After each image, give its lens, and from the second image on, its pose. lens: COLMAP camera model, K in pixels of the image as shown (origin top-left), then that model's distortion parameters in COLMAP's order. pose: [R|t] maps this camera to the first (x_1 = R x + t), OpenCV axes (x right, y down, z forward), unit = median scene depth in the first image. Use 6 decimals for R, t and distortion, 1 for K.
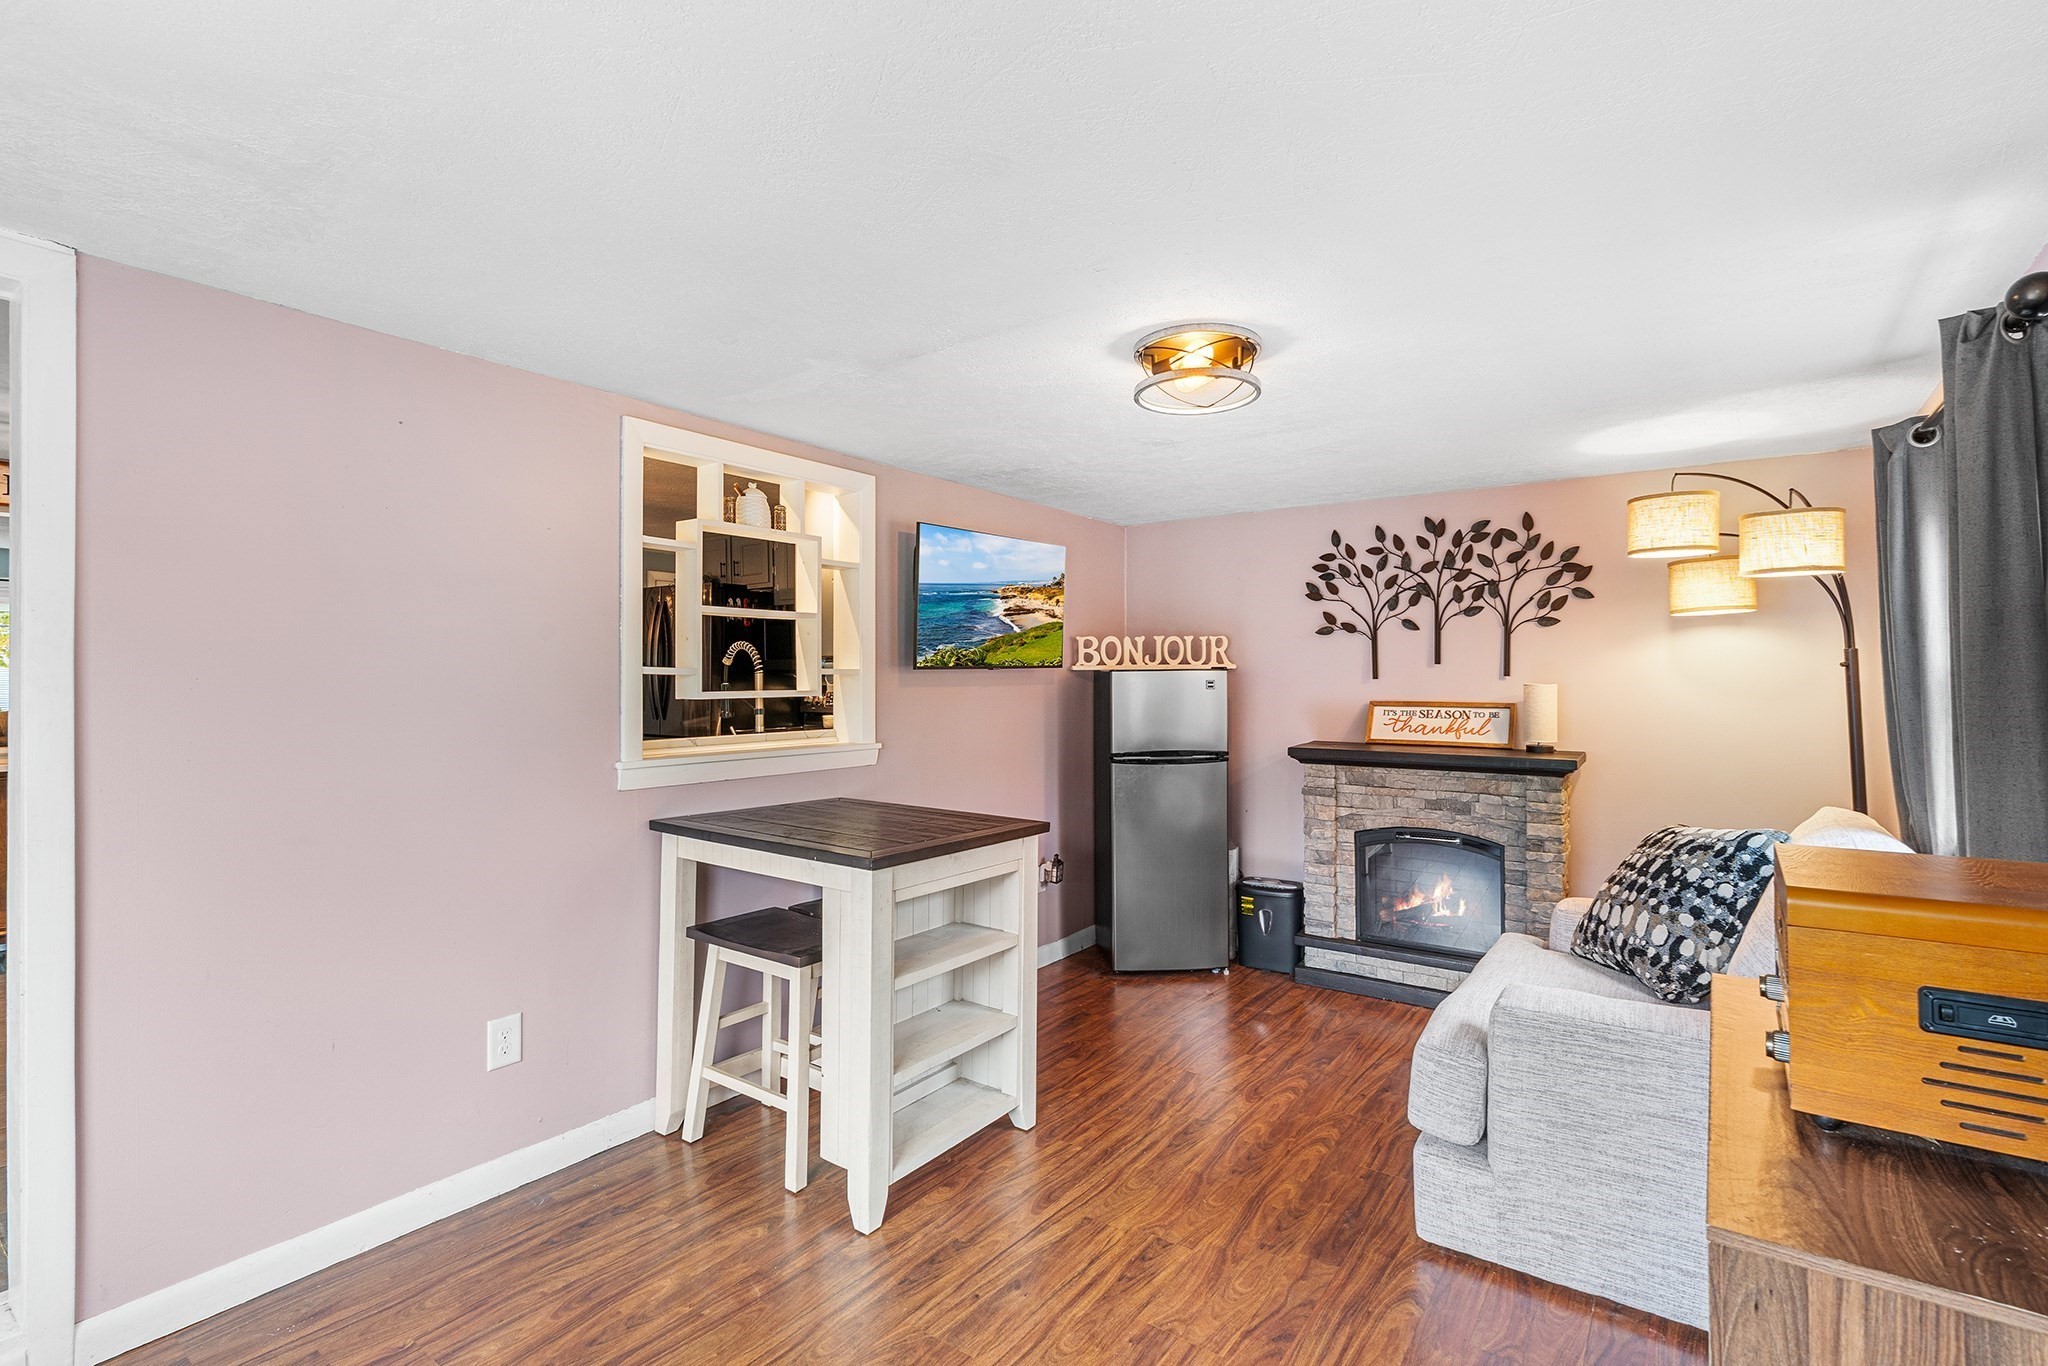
lens RADIAL K [[941.7, 0, 1029.9], [0, 941.7, 668.7], [0, 0, 1]] dist [-0.013239, 0.005195]
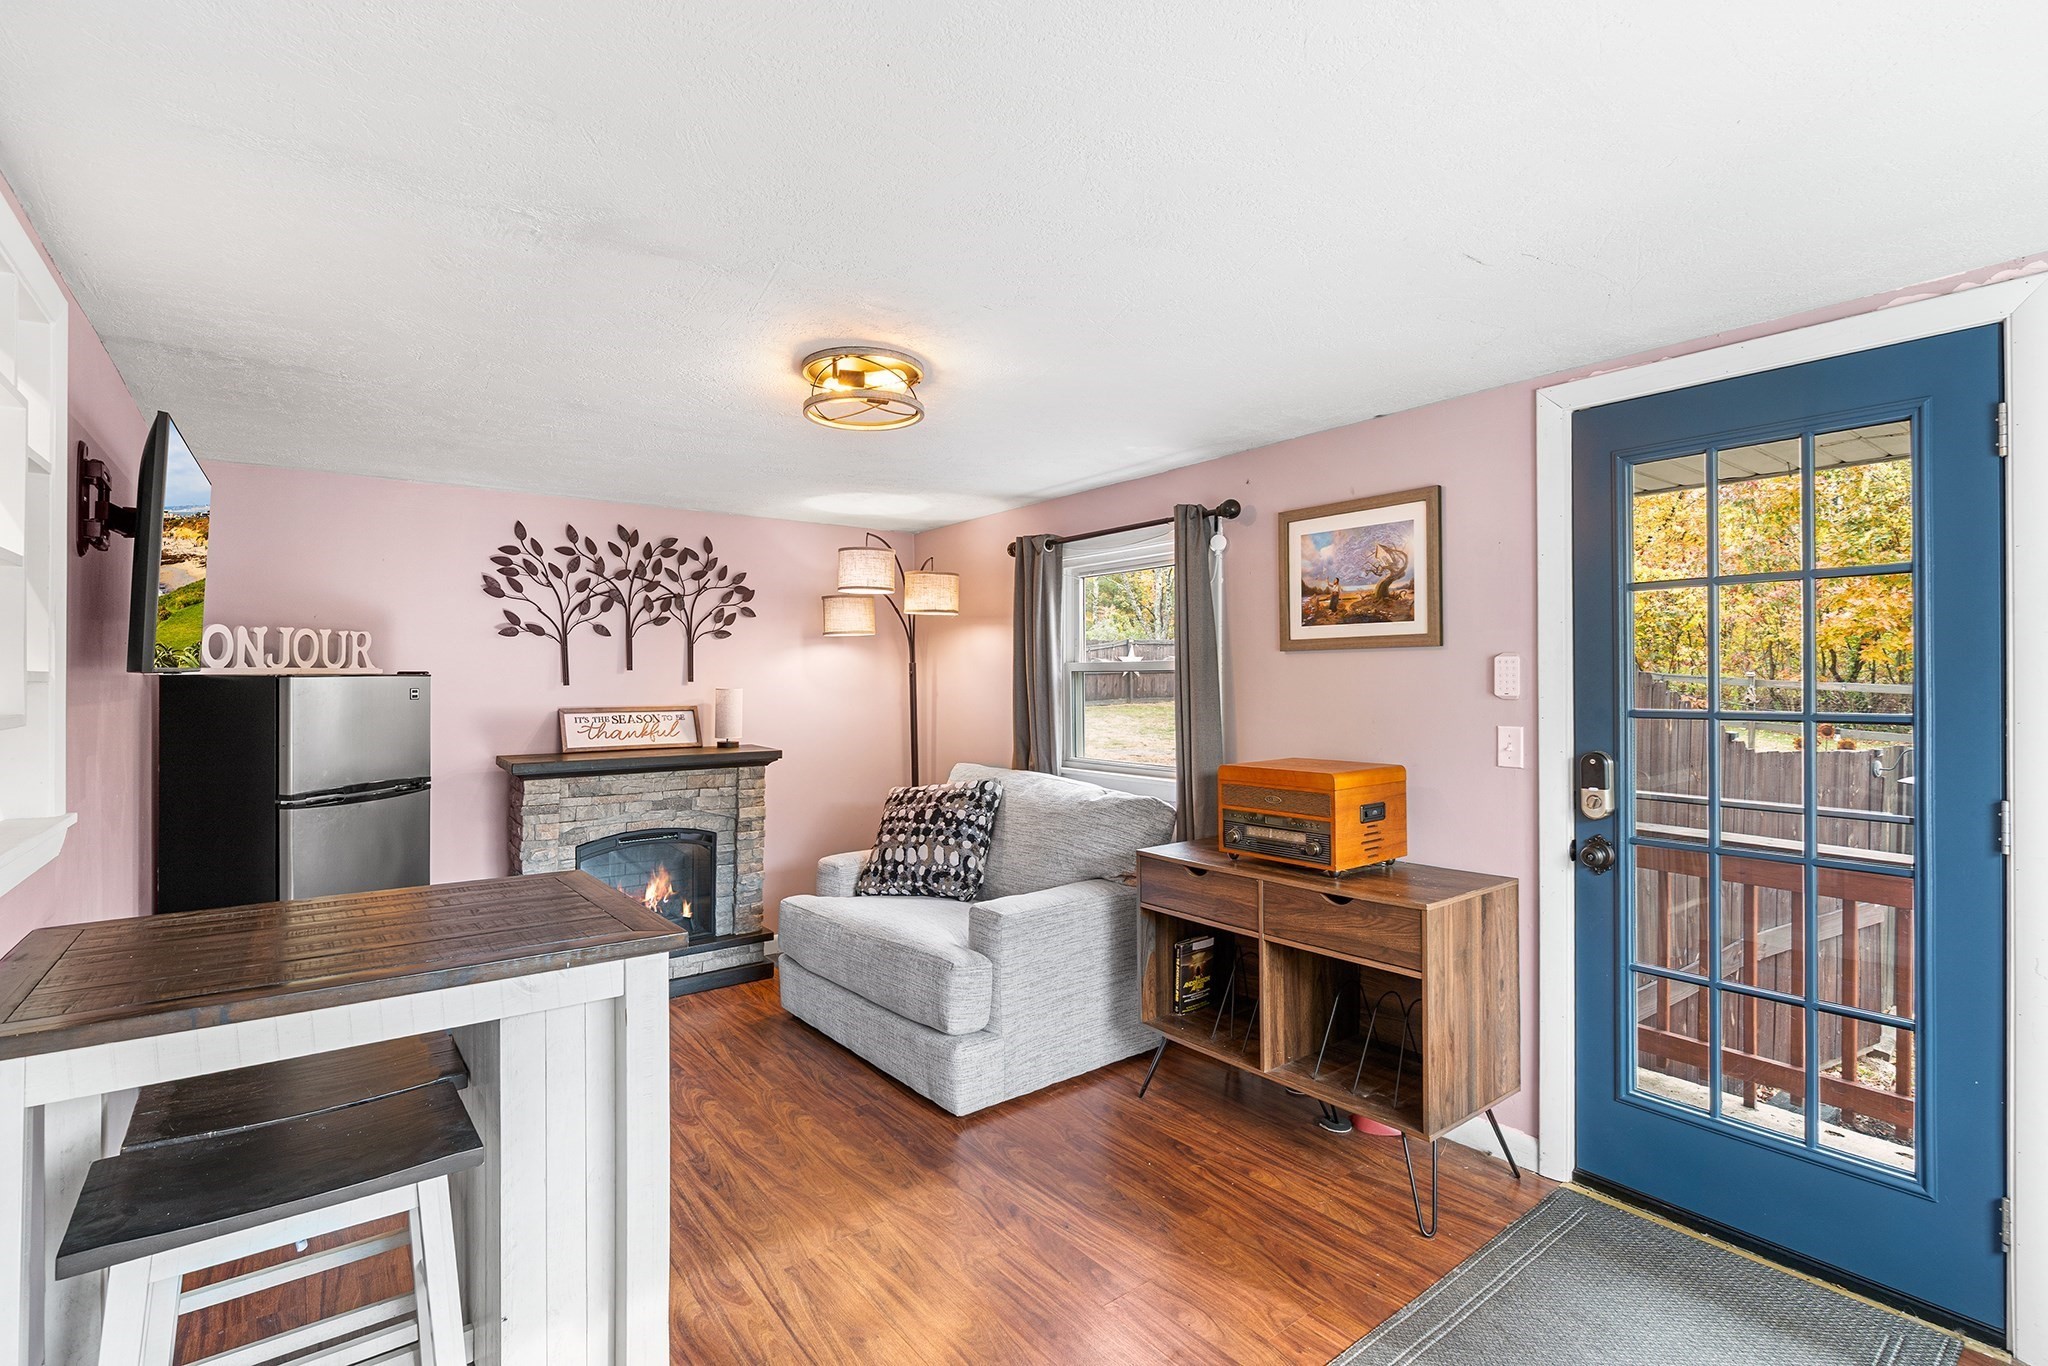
lens RADIAL K [[941.7, 0, 1032.1], [0, 941.7, 677.7], [0, 0, 1]] dist [-0.013239, 0.005195]
pose [[0.285007, 0.000740, 0.958525, -0.429634], [-0.003661, 0.999993, 0.000316, 0.001261], [-0.958519, -0.003599, 0.285007, 0.289656]]
